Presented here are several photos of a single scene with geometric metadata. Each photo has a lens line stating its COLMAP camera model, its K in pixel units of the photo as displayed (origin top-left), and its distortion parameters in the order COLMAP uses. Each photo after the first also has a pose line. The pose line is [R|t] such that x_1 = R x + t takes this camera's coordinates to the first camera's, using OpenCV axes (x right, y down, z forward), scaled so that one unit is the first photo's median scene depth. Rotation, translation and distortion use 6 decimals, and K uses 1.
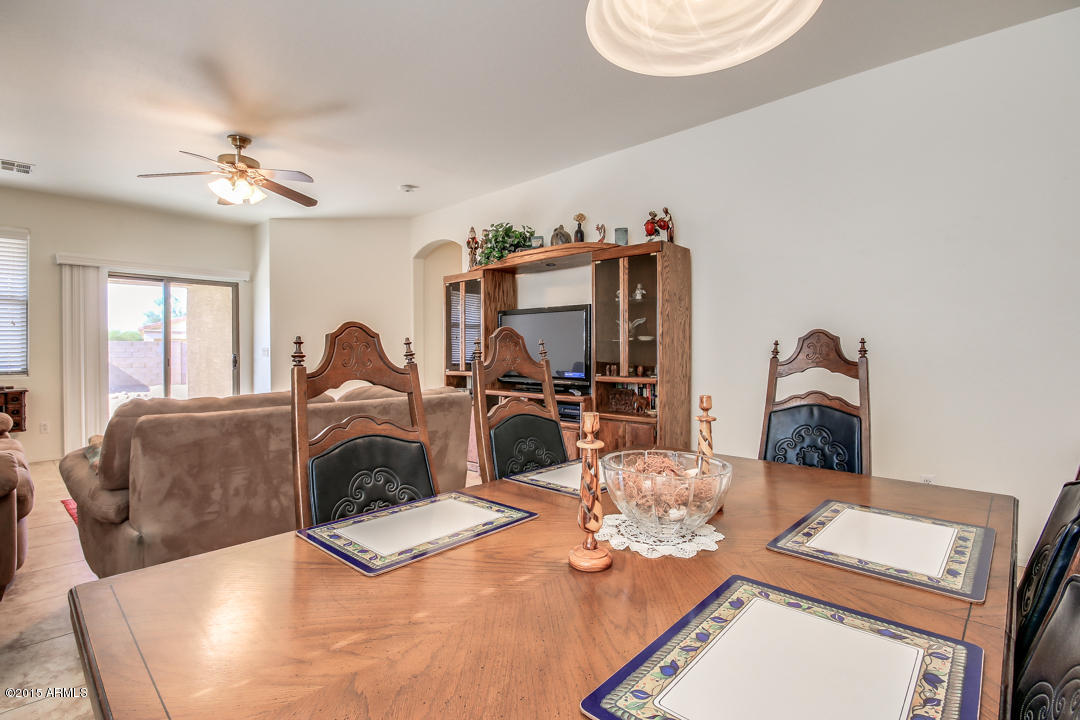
lens RADIAL K [[514.1, 0, 540.0], [0, 514.1, 360.0], [0, 0, 1]] dist [-0.007759, 0.000761]
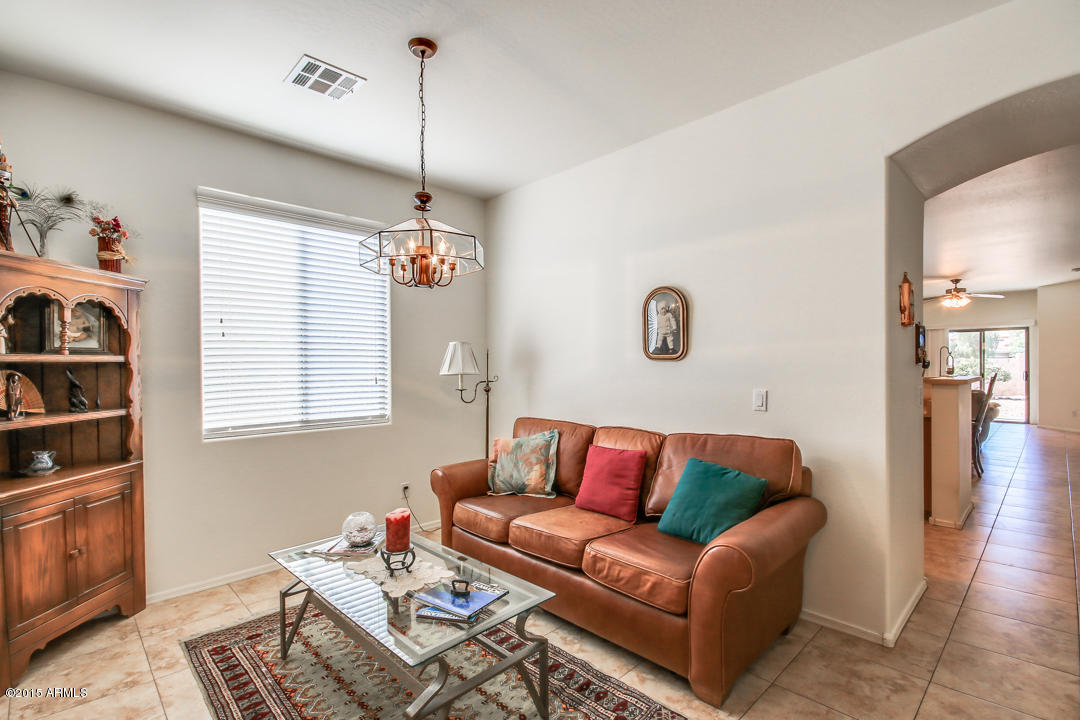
lens RADIAL K [[504.3, 0, 534.8], [0, 504.3, 370.7], [0, 0, 1]] dist [-0.002996, -0.000835]
pose [[-0.053814, 0.020556, -0.998339, 1.397470], [-0.005352, 0.999768, 0.020874, -0.048179], [0.998537, 0.006466, -0.053692, -0.602766]]
